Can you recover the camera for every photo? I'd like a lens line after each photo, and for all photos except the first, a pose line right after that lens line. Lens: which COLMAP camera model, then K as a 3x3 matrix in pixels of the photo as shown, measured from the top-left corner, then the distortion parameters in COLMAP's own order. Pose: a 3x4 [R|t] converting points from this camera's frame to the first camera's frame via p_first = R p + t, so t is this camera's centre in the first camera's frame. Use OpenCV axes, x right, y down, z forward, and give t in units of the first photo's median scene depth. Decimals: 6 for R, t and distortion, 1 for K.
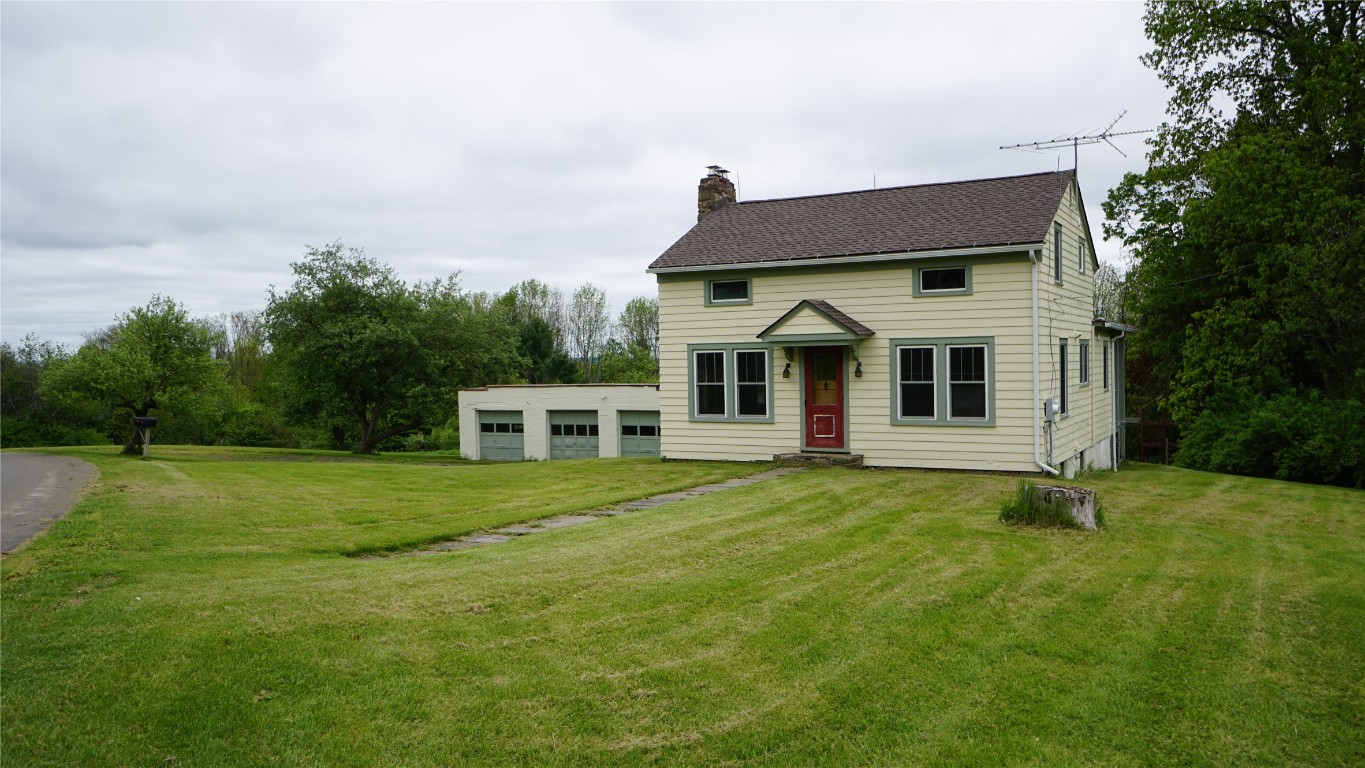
lens RADIAL K [[1084.3, 0, 682.5], [0, 1084.3, 384.4], [0, 0, 1]] dist [0.007982, 0.001533]
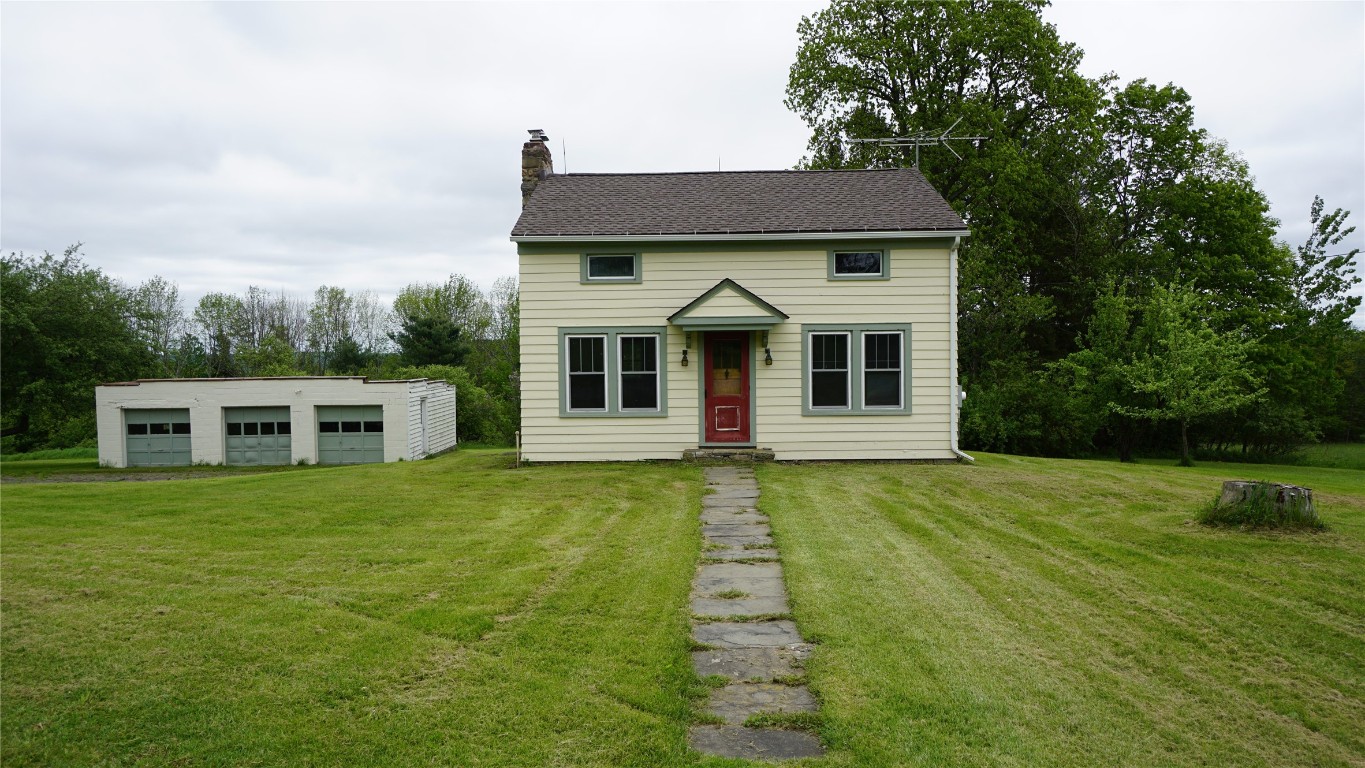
lens RADIAL K [[880.8, 0, 682.6], [0, 880.8, 387.4], [0, 0, 1]] dist [-0.006563, -0.001179]
pose [[0.879702, -0.012466, 0.475361, -0.242826], [0.007060, 0.999889, 0.013157, 0.001943], [-0.475472, -0.008219, 0.879692, 0.347340]]
